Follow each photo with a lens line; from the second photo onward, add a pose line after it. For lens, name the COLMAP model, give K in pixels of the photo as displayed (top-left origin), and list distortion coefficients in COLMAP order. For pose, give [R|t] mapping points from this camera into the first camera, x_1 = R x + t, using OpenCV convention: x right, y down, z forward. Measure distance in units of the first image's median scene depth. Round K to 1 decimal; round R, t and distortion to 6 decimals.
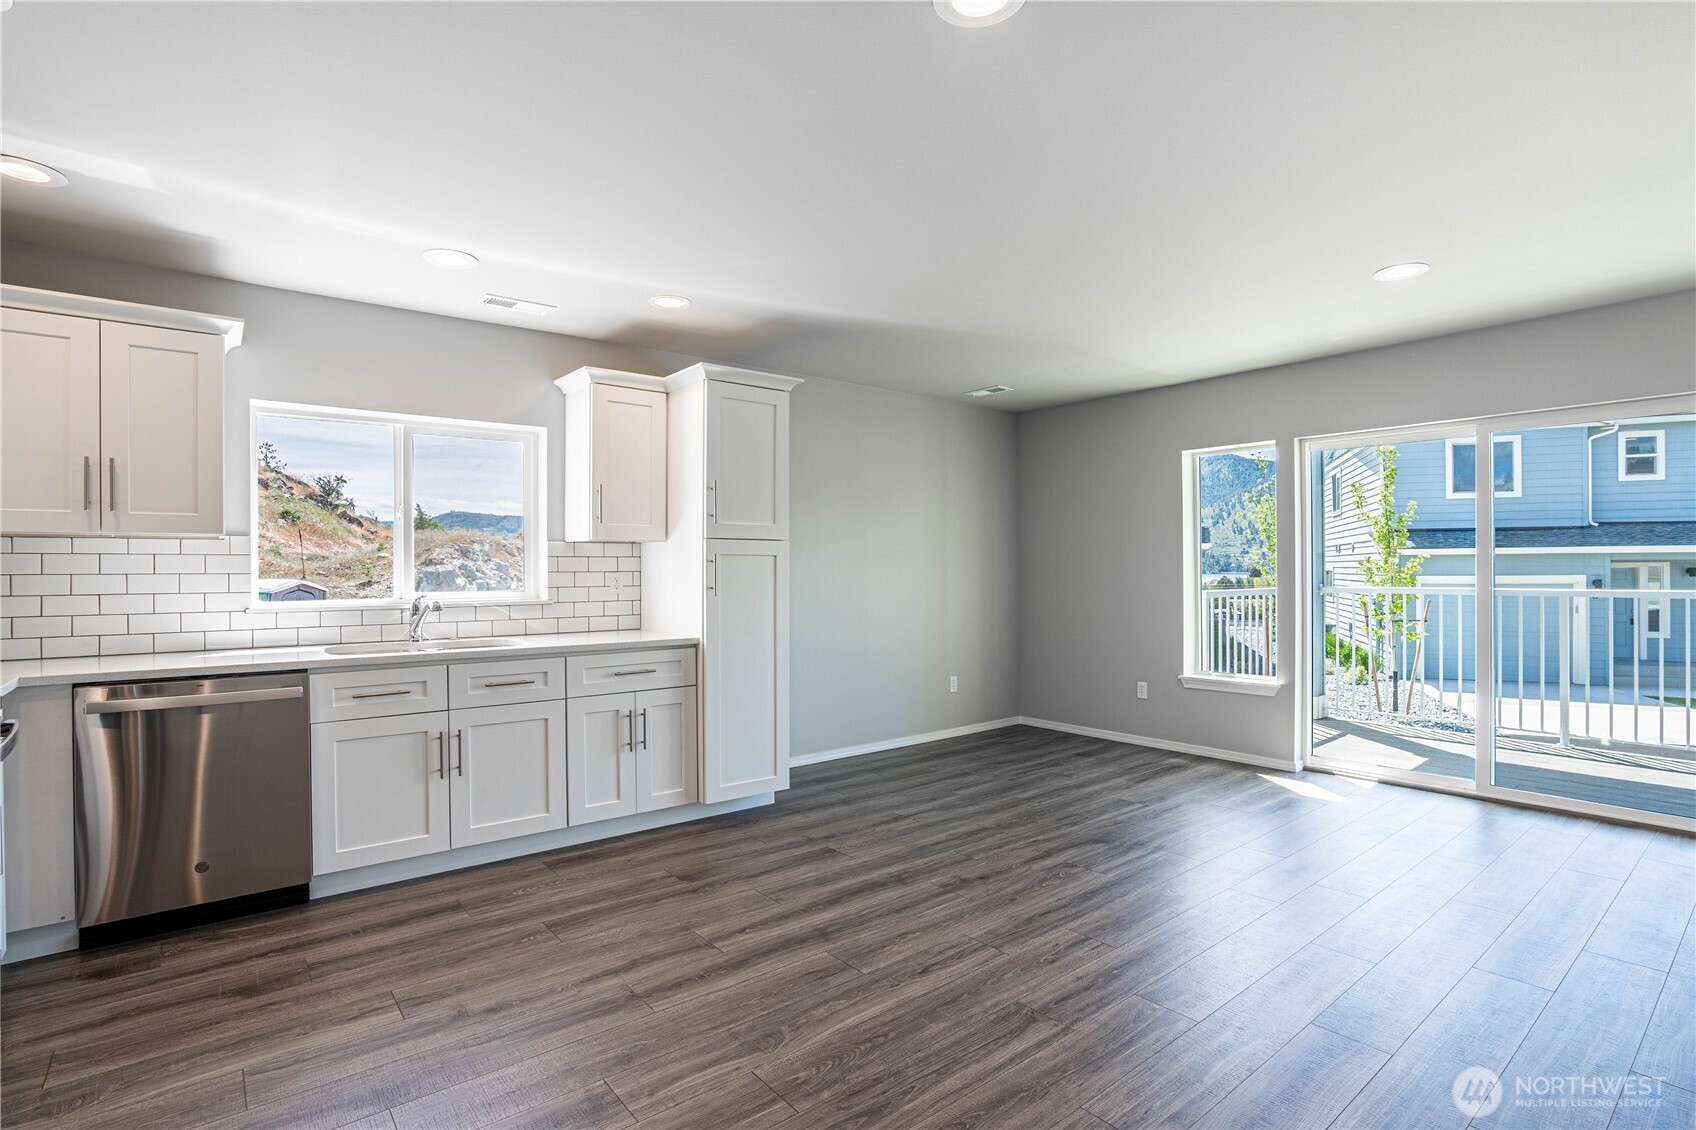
lens RADIAL K [[825.8, 0, 853.3], [0, 825.8, 567.3], [0, 0, 1]] dist [-0.056869, 0.019272]
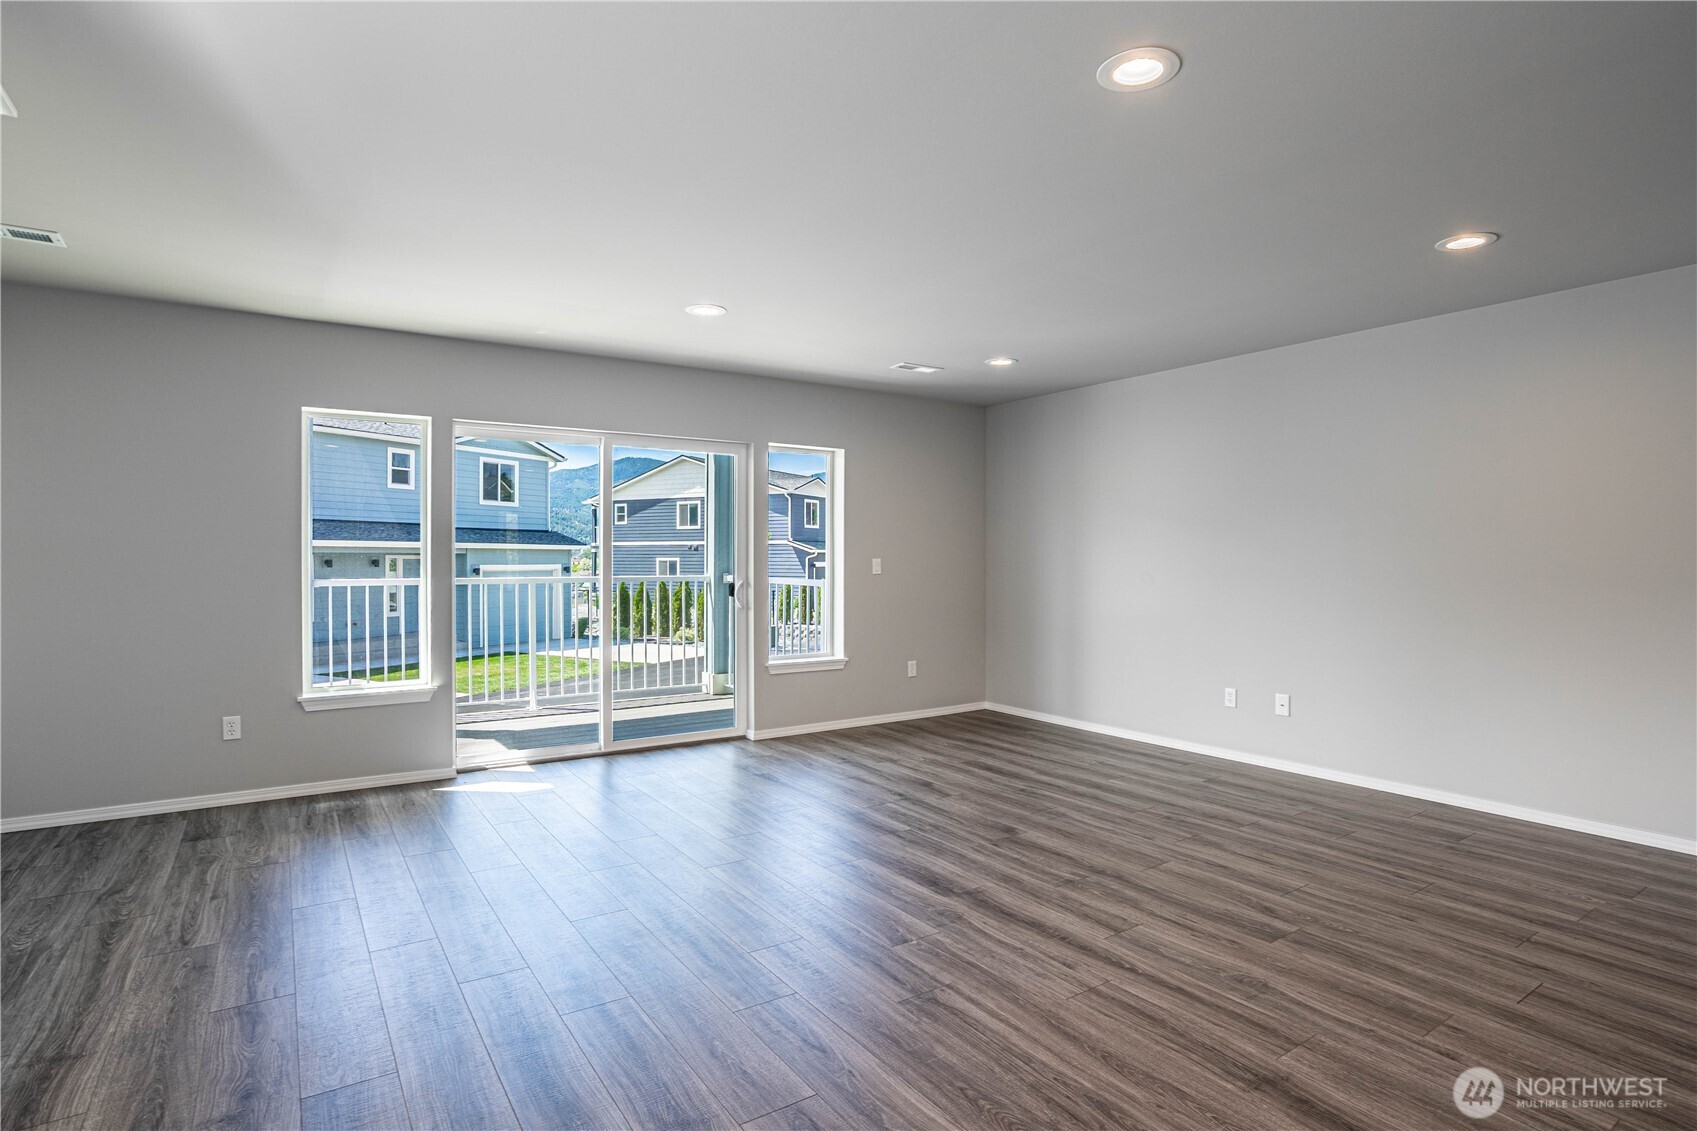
lens RADIAL K [[861.2, 0, 855.3], [0, 861.2, 559.0], [0, 0, 1]] dist [-0.058253, 0.023276]
pose [[0.085715, 0.004472, 0.996310, -0.580179], [-0.005122, 0.999979, -0.004047, 0.003927], [-0.996307, -0.004756, 0.085736, 0.681674]]
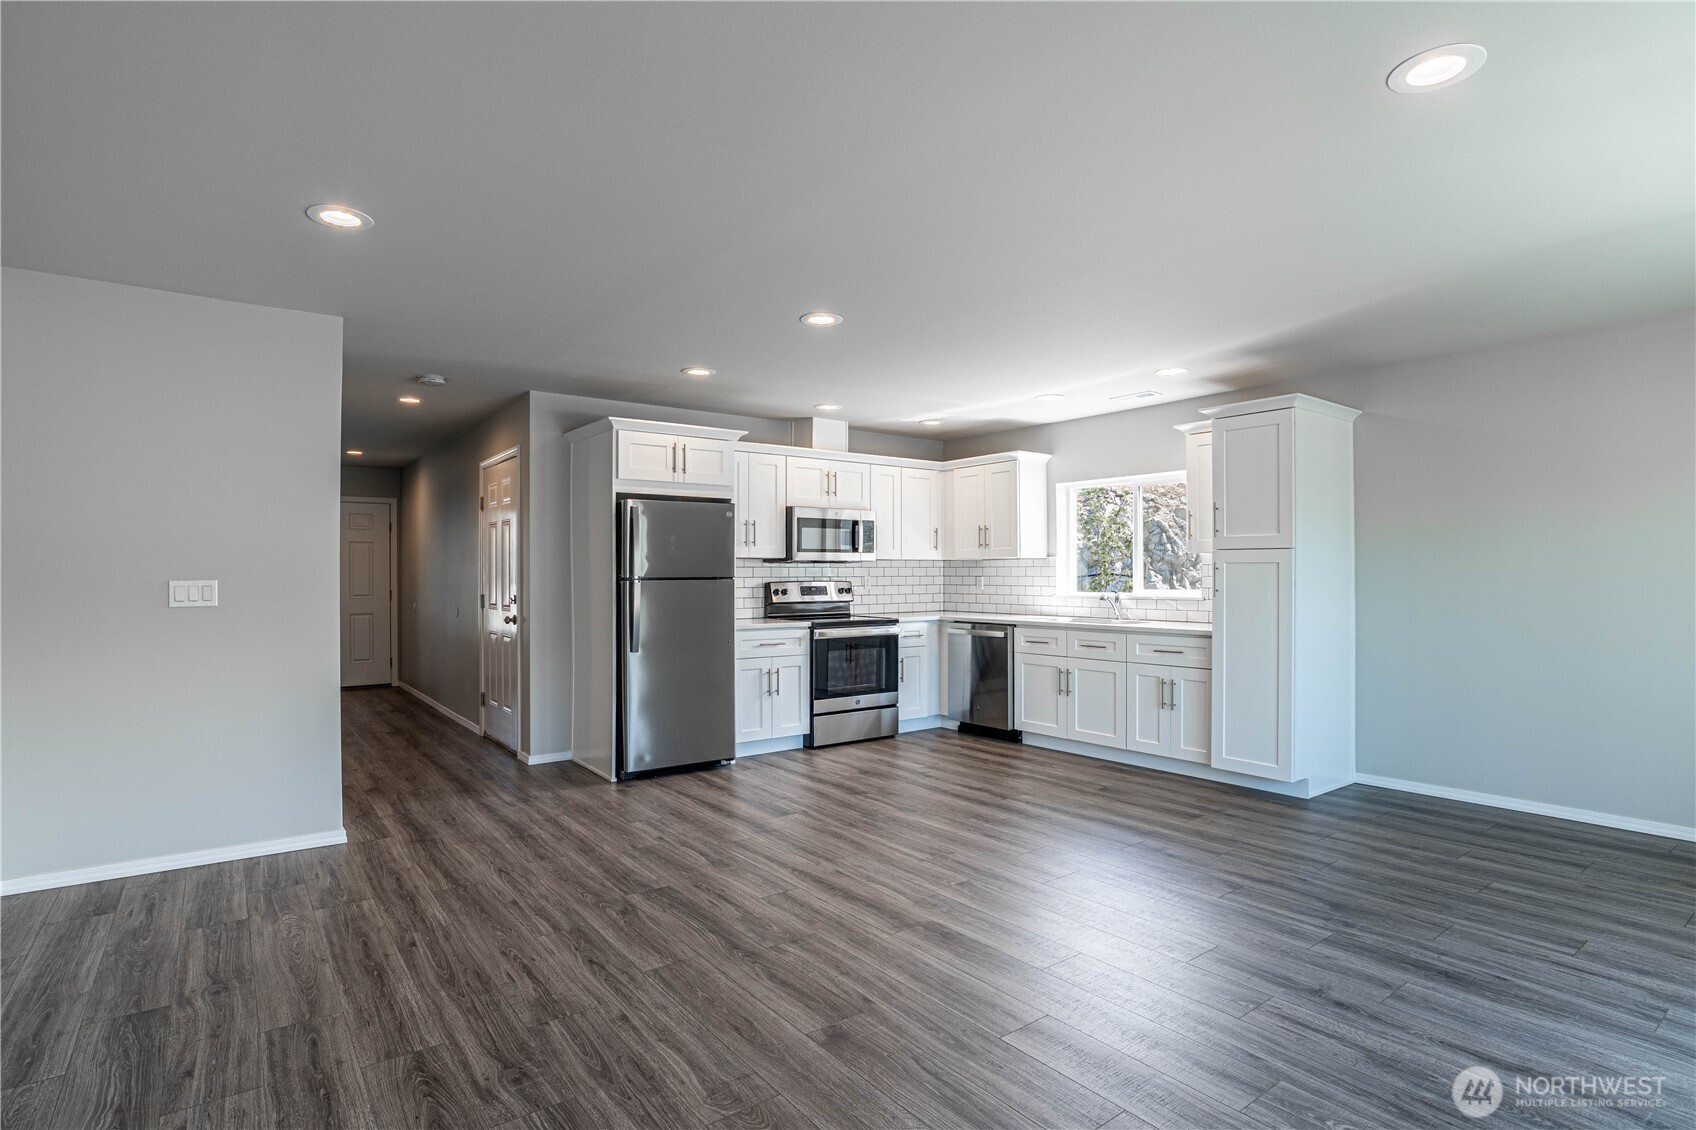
lens RADIAL K [[860.7, 0, 854.8], [0, 860.7, 558.5], [0, 0, 1]] dist [-0.058253, 0.023276]
pose [[-0.031973, -0.013090, -0.999403, 1.321397], [0.006467, 0.999891, -0.013303, -0.010680], [0.999468, -0.006888, -0.031885, 0.609272]]
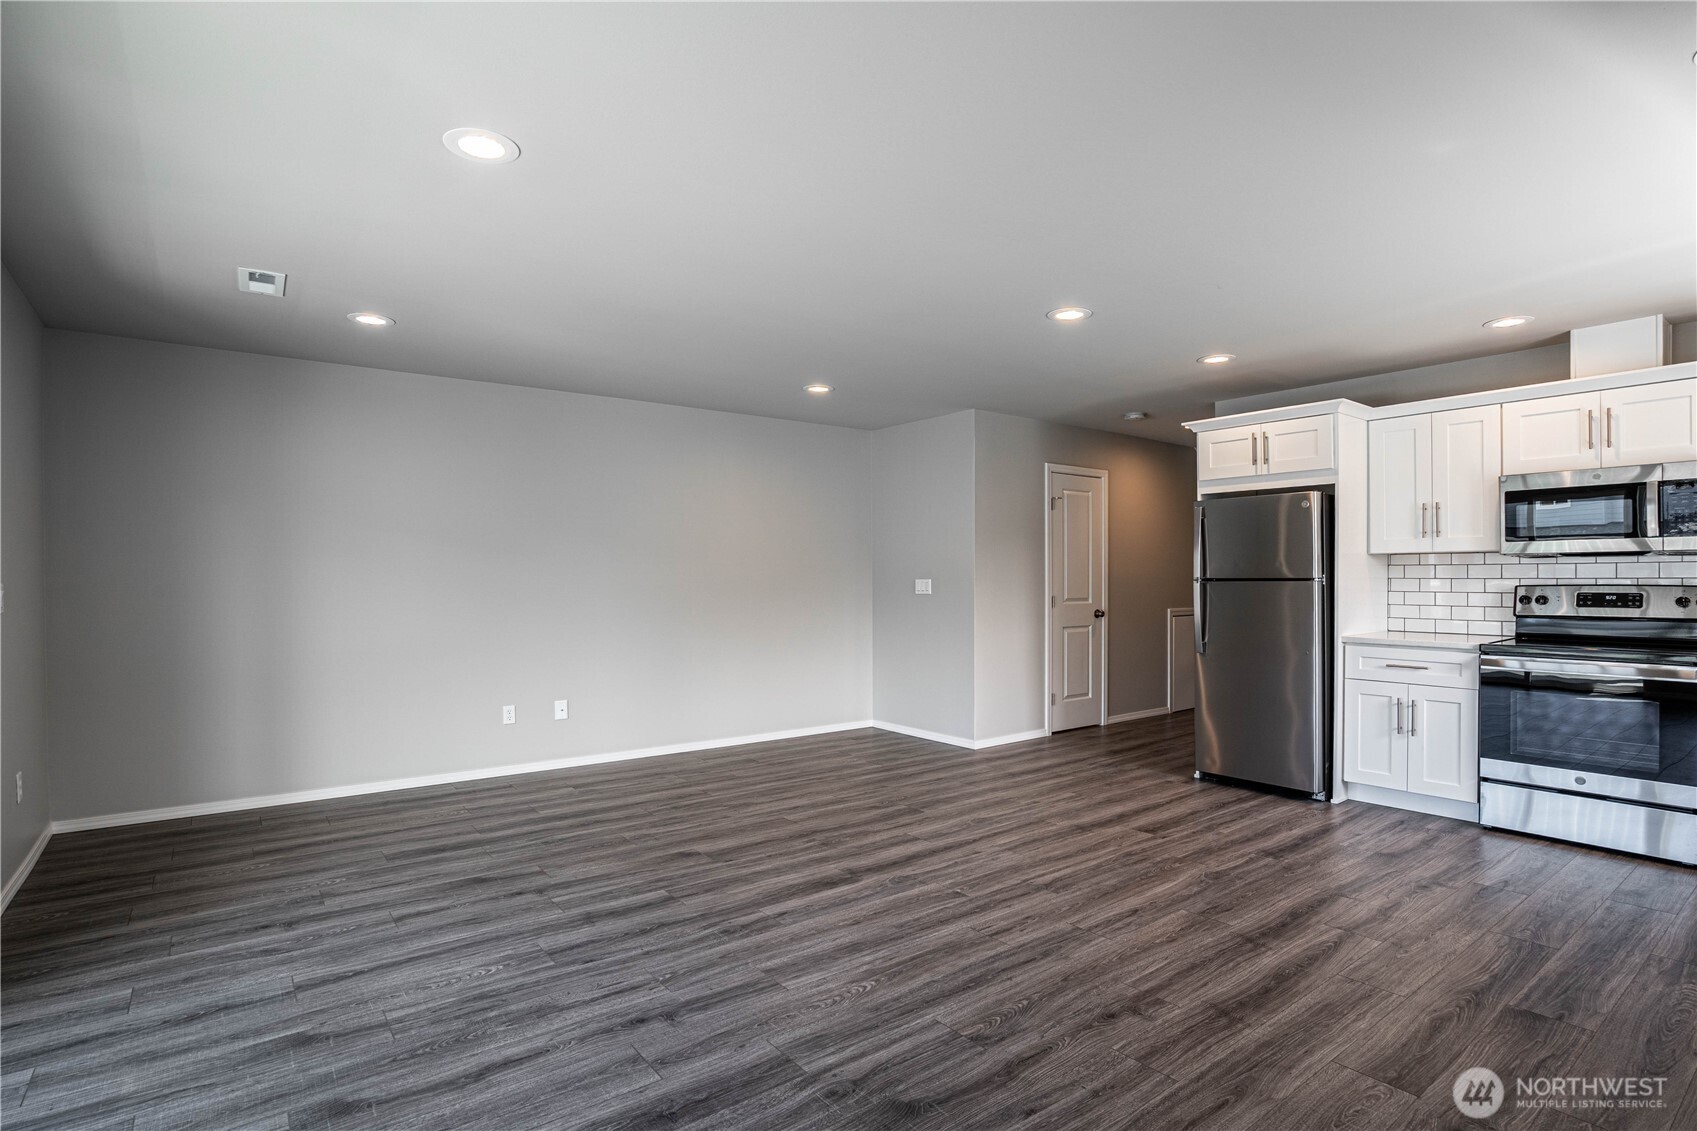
lens RADIAL K [[861.2, 0, 855.3], [0, 861.2, 559.0], [0, 0, 1]] dist [-0.058253, 0.023276]
pose [[-0.999679, 0.007302, 0.024242, 0.357349], [0.006688, 0.999657, -0.025318, 0.000837], [-0.024419, -0.025148, -0.999385, 1.741662]]
